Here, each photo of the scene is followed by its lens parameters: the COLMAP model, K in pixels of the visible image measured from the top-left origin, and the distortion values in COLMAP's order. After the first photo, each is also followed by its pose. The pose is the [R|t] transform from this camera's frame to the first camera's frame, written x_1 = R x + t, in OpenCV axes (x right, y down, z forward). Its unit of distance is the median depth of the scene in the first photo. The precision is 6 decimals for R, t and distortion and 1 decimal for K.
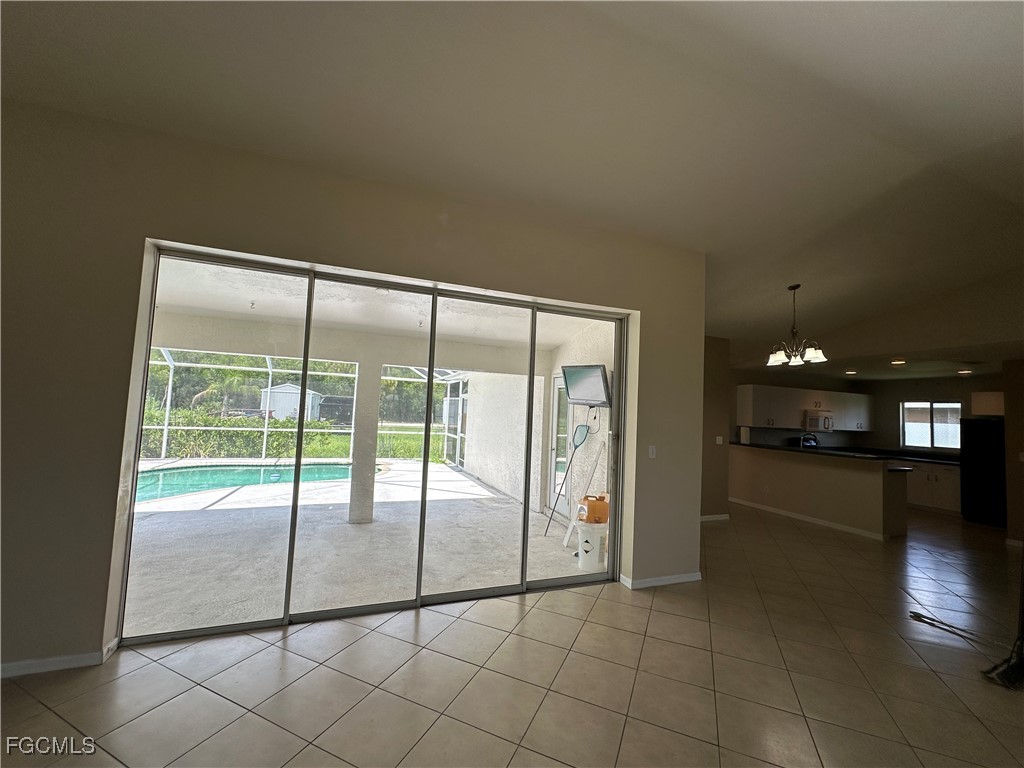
lens RADIAL K [[410.4, 0, 511.9], [0, 410.4, 391.0], [0, 0, 1]] dist [-0.004123, 0.001296]
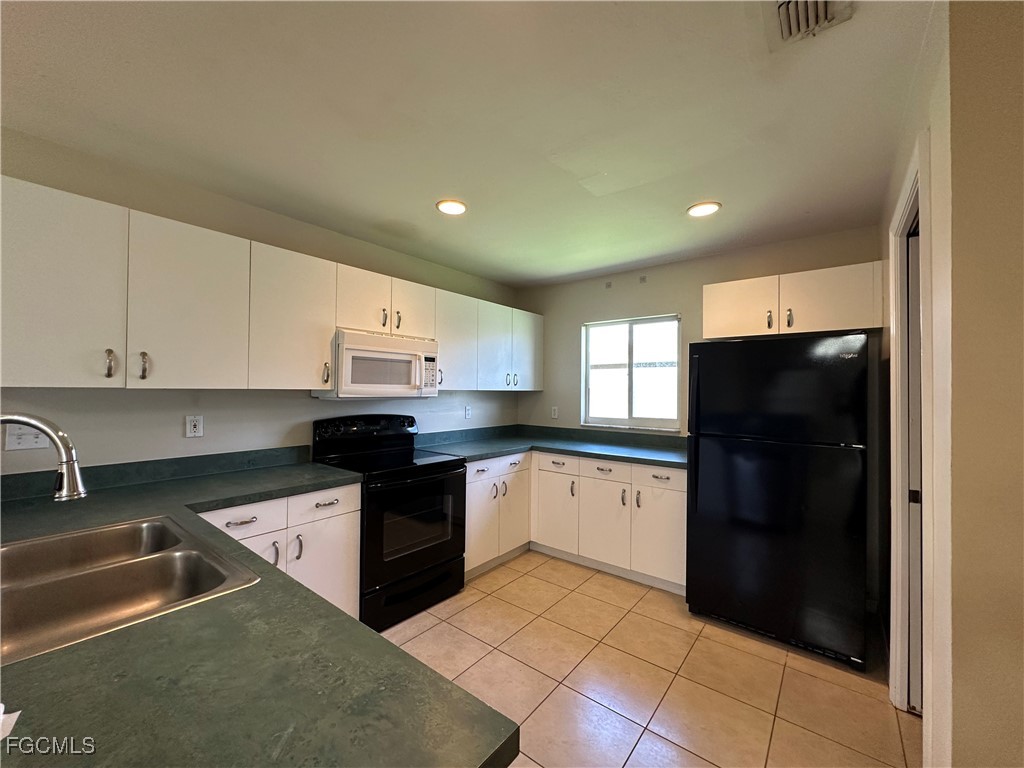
lens RADIAL K [[410.4, 0, 515.0], [0, 410.4, 382.8], [0, 0, 1]] dist [-0.004123, 0.001296]
pose [[0.858969, -0.028879, 0.511213, 0.674255], [0.007643, 0.999020, 0.043592, 0.074721], [-0.511971, -0.033537, 0.858348, 0.665805]]
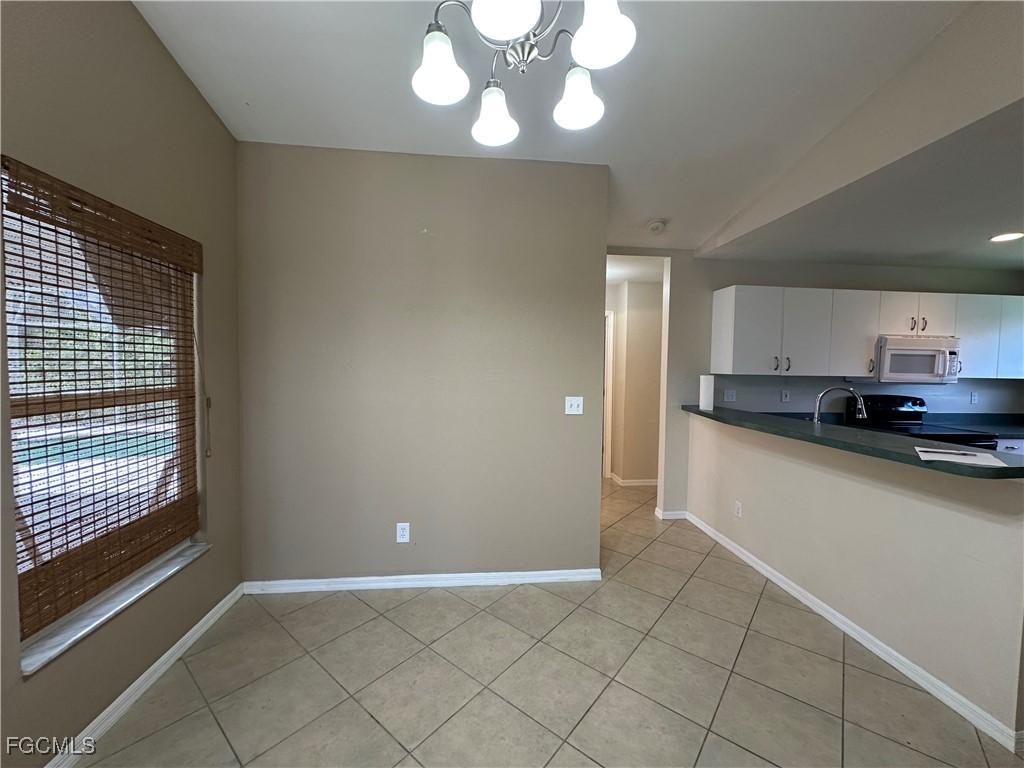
lens RADIAL K [[410.4, 0, 519.0], [0, 410.4, 381.4], [0, 0, 1]] dist [-0.004123, 0.001296]
pose [[0.963275, -0.020693, -0.267716, 0.447990], [0.039501, 0.997099, 0.065060, 0.051251], [0.265594, -0.073245, 0.961299, 0.446527]]
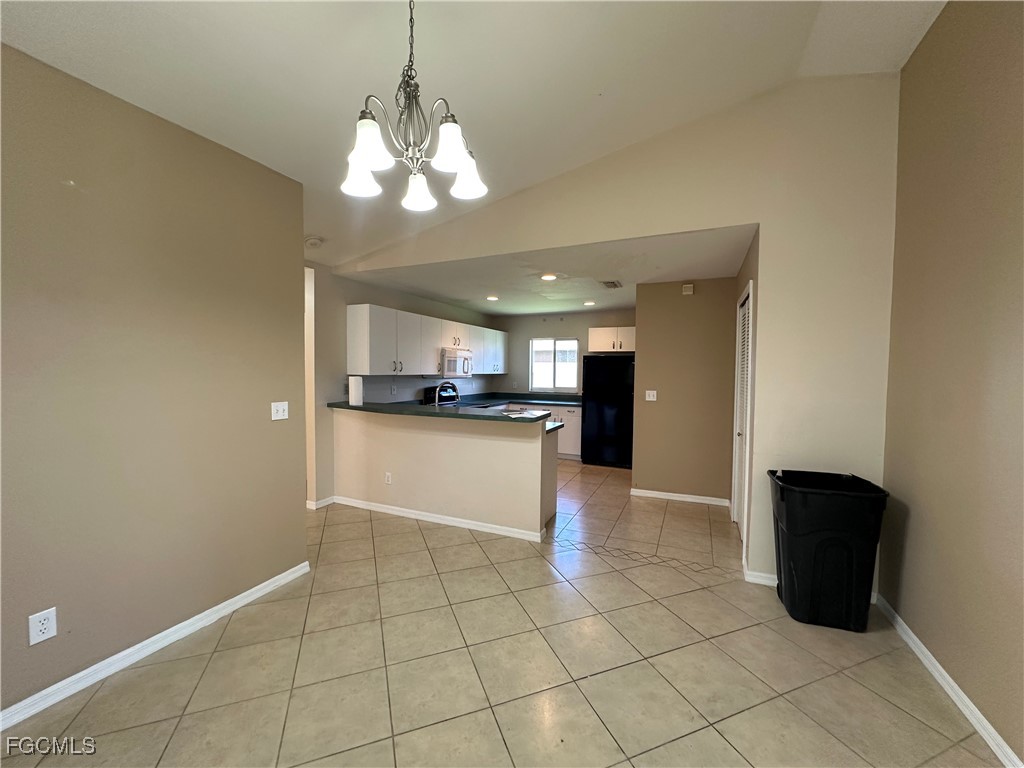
lens RADIAL K [[410.4, 0, 513.3], [0, 410.4, 378.0], [0, 0, 1]] dist [-0.004123, 0.001296]
pose [[0.705233, -0.052334, 0.707041, 0.293577], [-0.010158, 0.996424, 0.083885, 0.036751], [-0.708903, -0.066340, 0.702179, 0.405510]]
